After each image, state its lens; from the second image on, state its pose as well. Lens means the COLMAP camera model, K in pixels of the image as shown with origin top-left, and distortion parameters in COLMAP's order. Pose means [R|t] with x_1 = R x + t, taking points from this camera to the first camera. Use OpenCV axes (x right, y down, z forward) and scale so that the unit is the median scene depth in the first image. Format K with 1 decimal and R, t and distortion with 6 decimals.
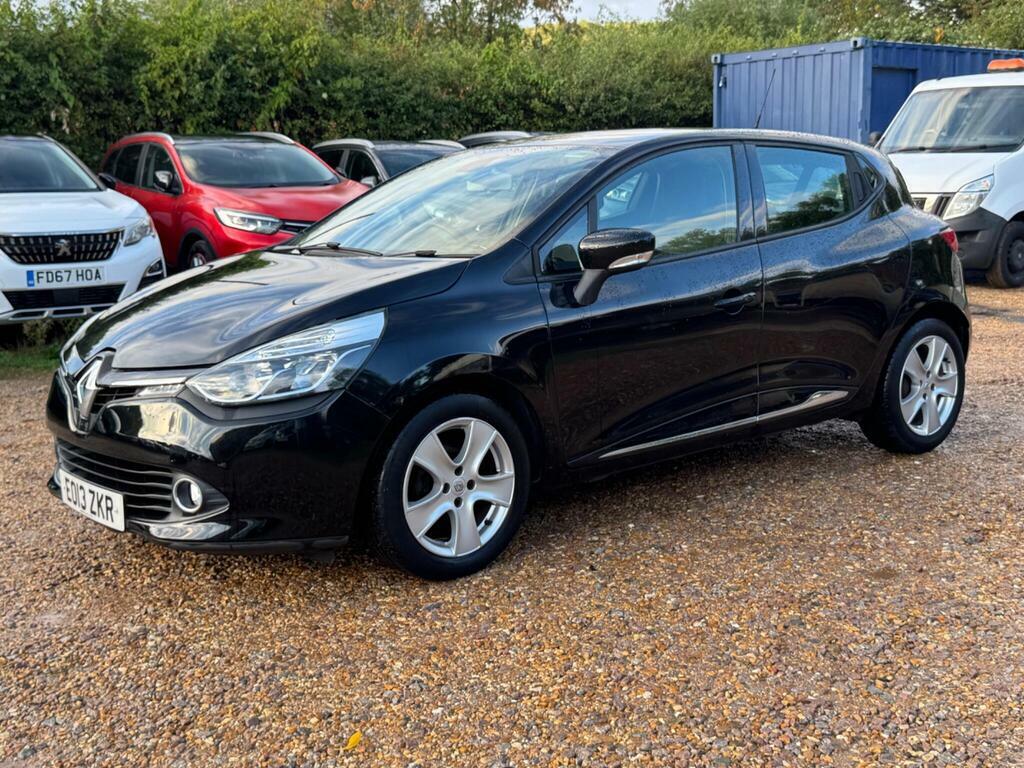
lens RADIAL K [[1355.0, 0, 510.6], [0, 1355.0, 348.2], [0, 0, 1]] dist [0.184906, -0.547752]
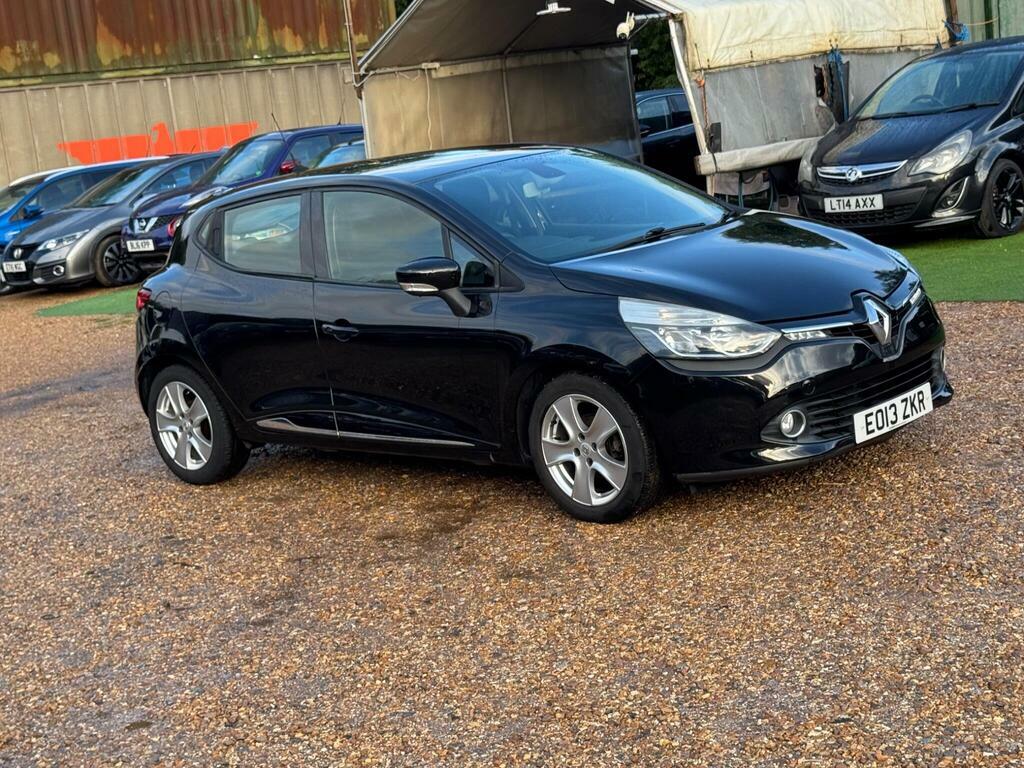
lens RADIAL K [[1807.9, 0, 512.0], [0, 1807.9, 384.0], [0, 0, 1]] dist [0.206711, -0.188638]
pose [[-0.135972, -0.131563, 0.981938, -1.861034], [0.277440, 0.946429, 0.165224, -0.275031], [-0.951072, 0.294895, -0.092187, 1.490114]]
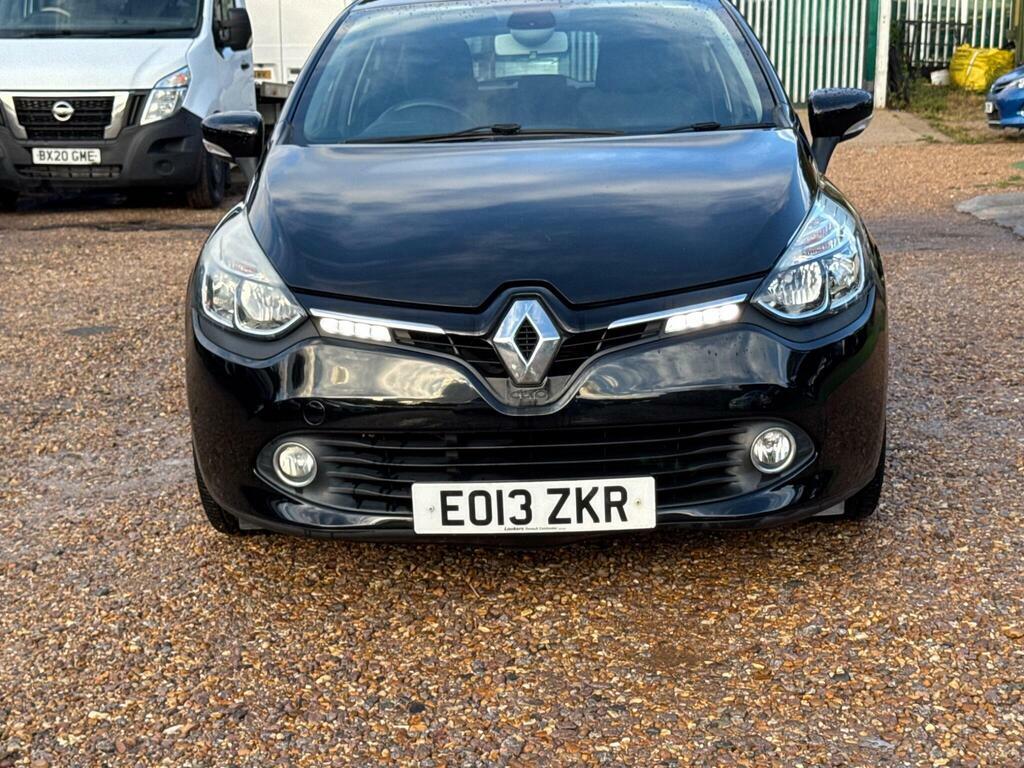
lens RADIAL K [[1808.7, 0, 505.7], [0, 1808.7, 386.5], [0, 0, 1]] dist [0.206458, -0.179889]
pose [[0.660596, -0.144728, 0.736660, -0.990814], [0.120817, 0.988947, 0.085951, -0.028193], [-0.740957, 0.032222, 0.670779, 0.415491]]
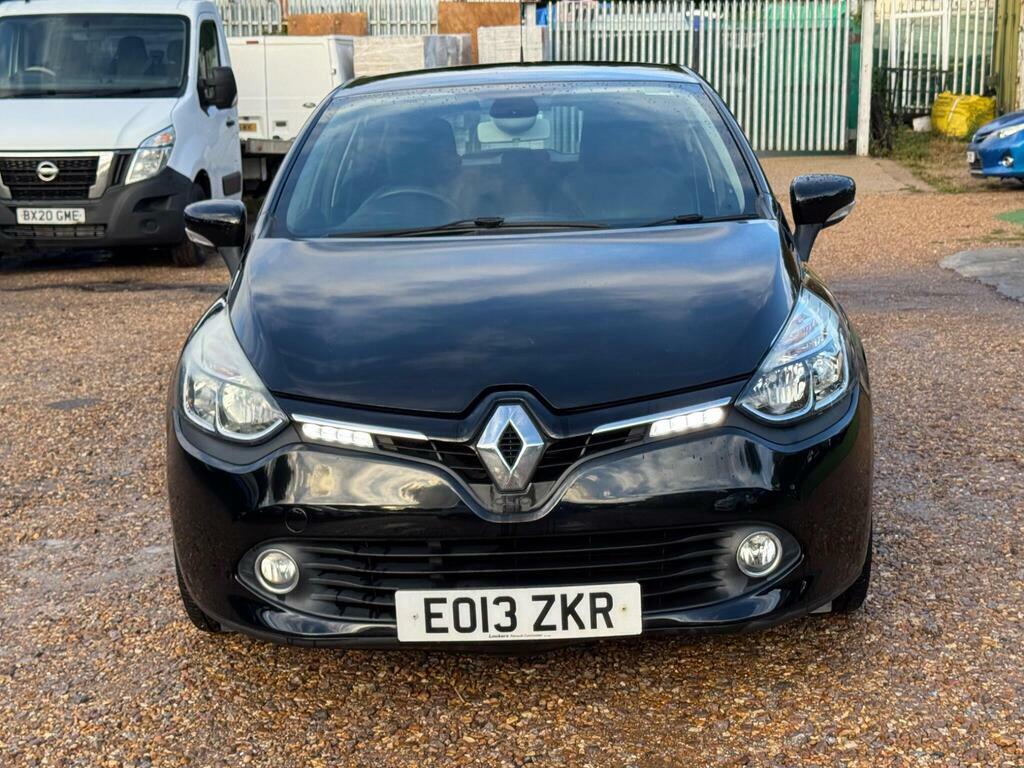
lens RADIAL K [[1807.9, 0, 512.0], [0, 1807.9, 384.0], [0, 0, 1]] dist [0.206711, -0.188638]
pose [[0.652200, -0.133391, 0.746218, -0.979590], [0.126514, 0.989743, 0.066348, -0.062019], [-0.747415, 0.051135, 0.662387, 0.416777]]
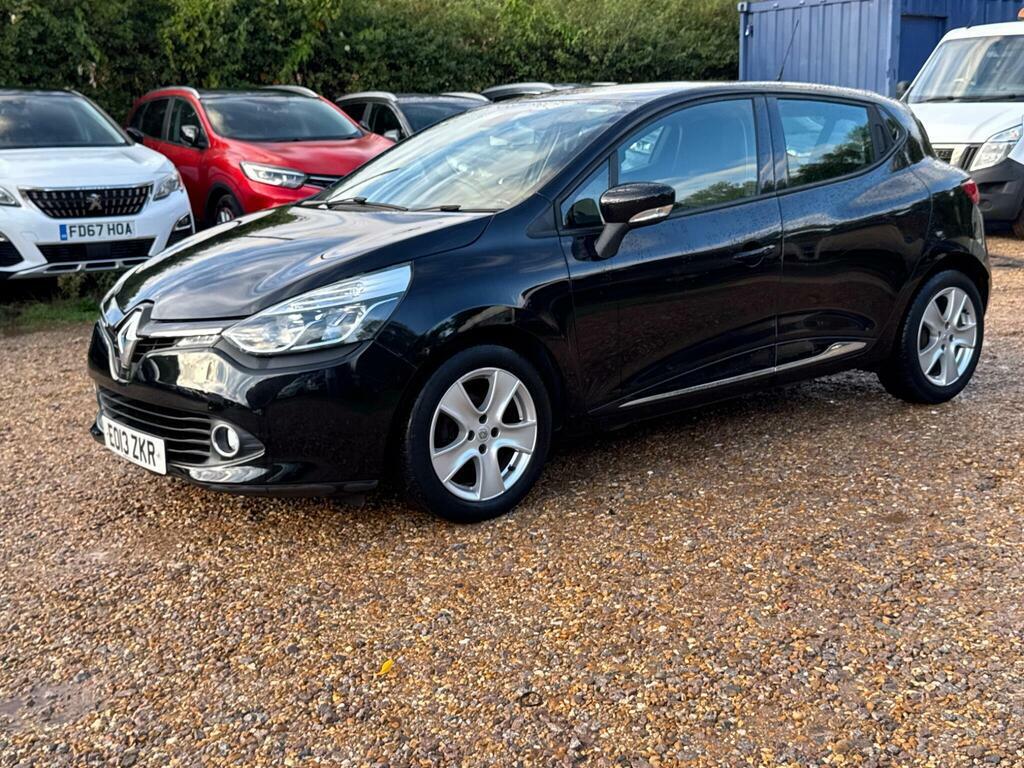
lens RADIAL K [[1358.8, 0, 488.2], [0, 1358.8, 381.5], [0, 0, 1]] dist [0.172501, -0.512854]
pose [[0.999462, 0.001265, -0.032766, -0.000209], [0.000633, 0.998326, 0.057841, 0.001697], [0.032784, -0.057830, 0.997788, -0.034867]]
